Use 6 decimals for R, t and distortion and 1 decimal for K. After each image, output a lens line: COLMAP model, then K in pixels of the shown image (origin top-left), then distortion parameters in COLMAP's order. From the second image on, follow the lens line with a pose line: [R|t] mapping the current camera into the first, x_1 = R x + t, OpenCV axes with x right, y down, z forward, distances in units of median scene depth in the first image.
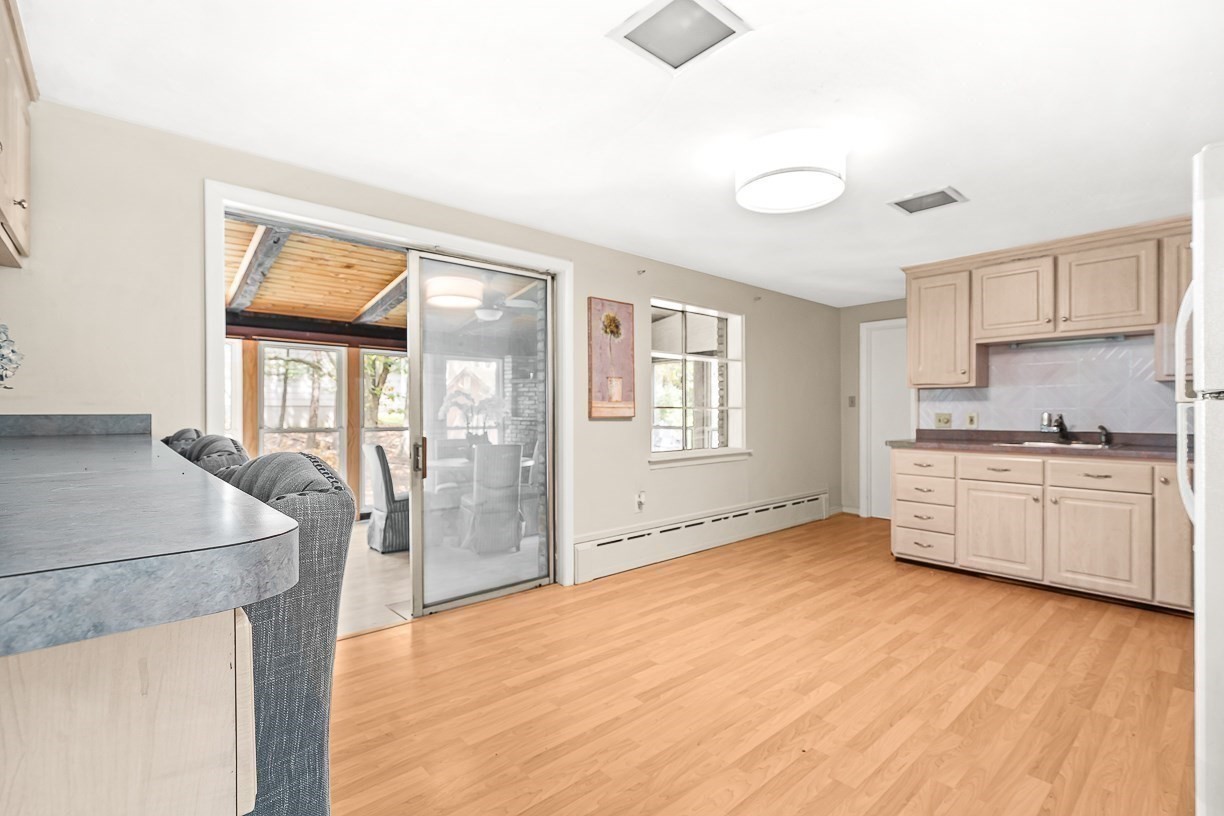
lens RADIAL K [[561.7, 0, 610.4], [0, 561.7, 413.1], [0, 0, 1]] dist [0.003790, 0.000834]
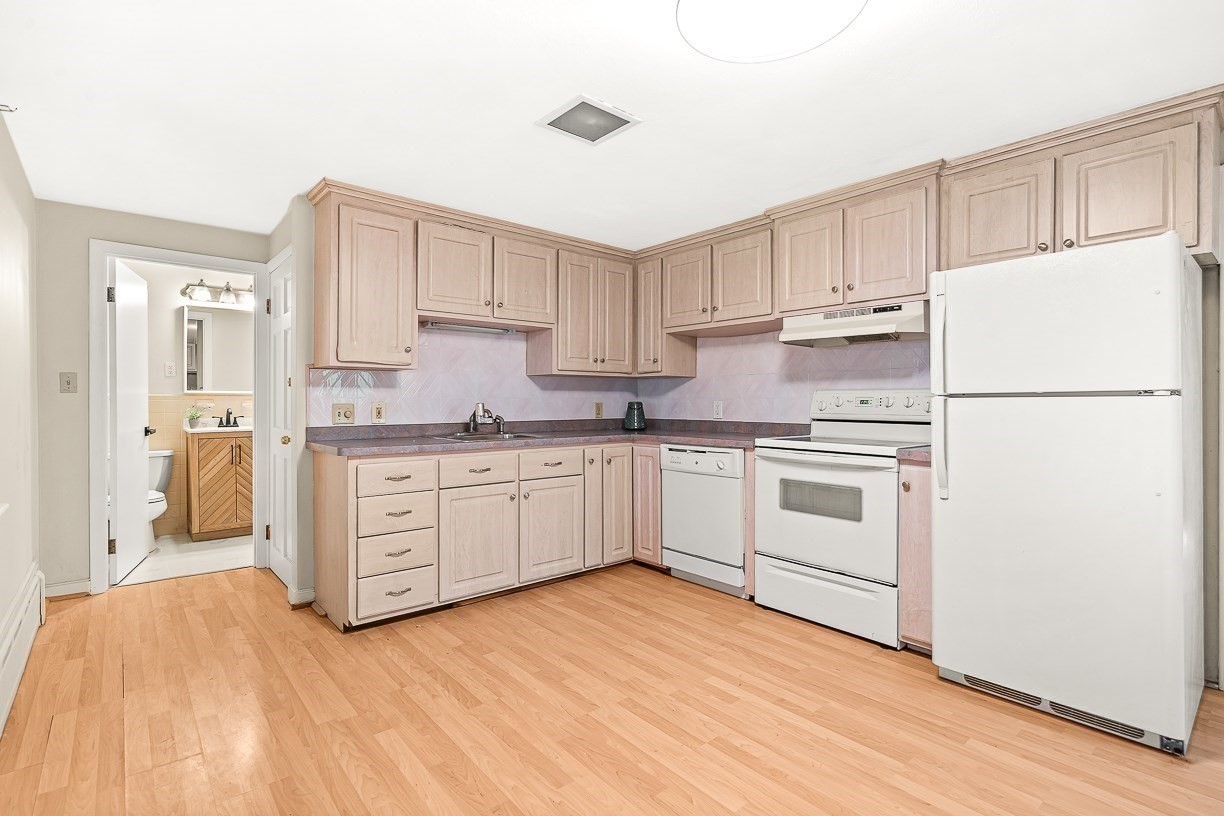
lens RADIAL K [[579.8, 0, 606.8], [0, 579.8, 403.1], [0, 0, 1]] dist [0.000941, 0.000123]
pose [[0.016949, -0.003412, 0.999851, -0.170573], [0.002063, 0.999992, 0.003378, -0.002797], [-0.999854, 0.002005, 0.016956, 0.781998]]
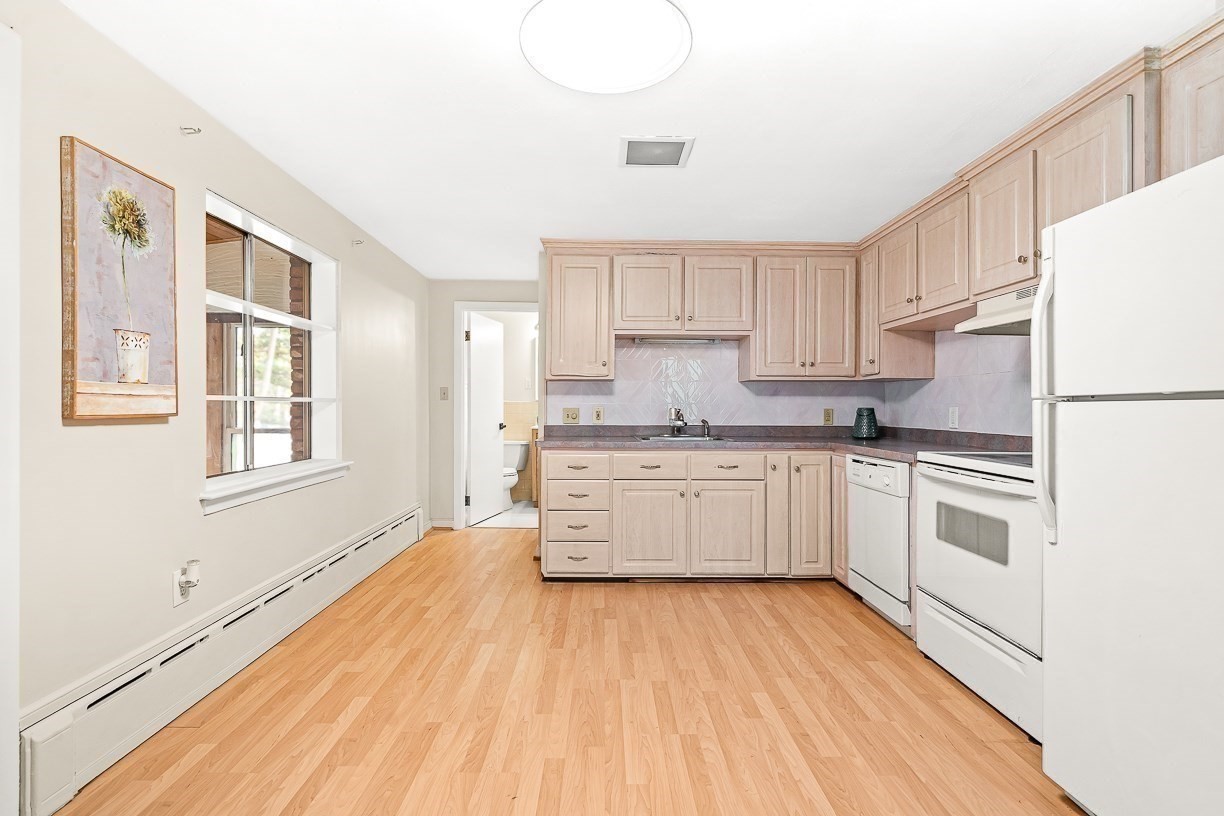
lens RADIAL K [[579.8, 0, 609.3], [0, 579.8, 407.0], [0, 0, 1]] dist [0.000941, 0.000123]
pose [[0.653305, 0.001442, 0.757094, -0.102905], [-0.001637, 0.999999, -0.000491, -0.001003], [-0.757093, -0.000919, 0.653306, 0.400032]]
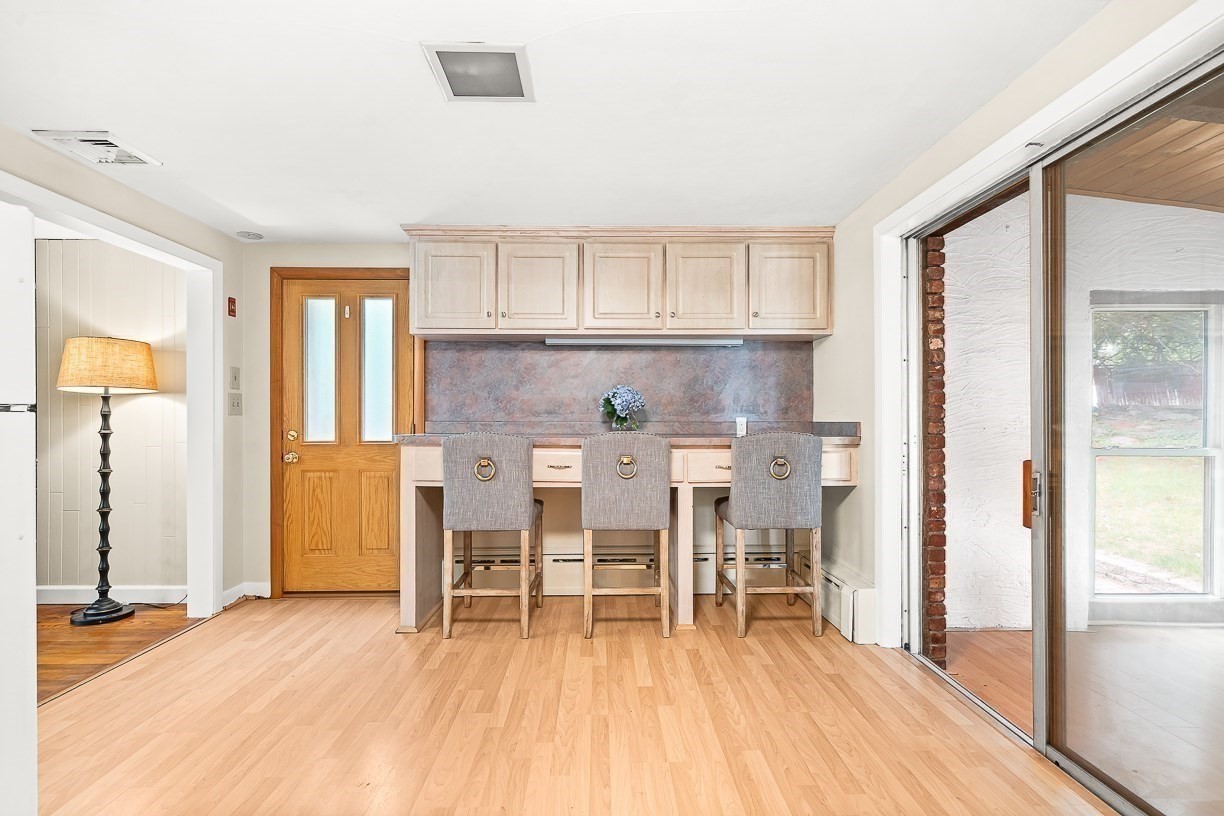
lens RADIAL K [[521.7, 0, 606.3], [0, 521.7, 410.8], [0, 0, 1]] dist [-0.000295, 0.000007]
pose [[0.659564, 0.000838, 0.751648, 0.107269], [0.002486, 0.999991, -0.003296, -0.011289], [-0.751644, 0.004043, 0.659557, 0.516799]]
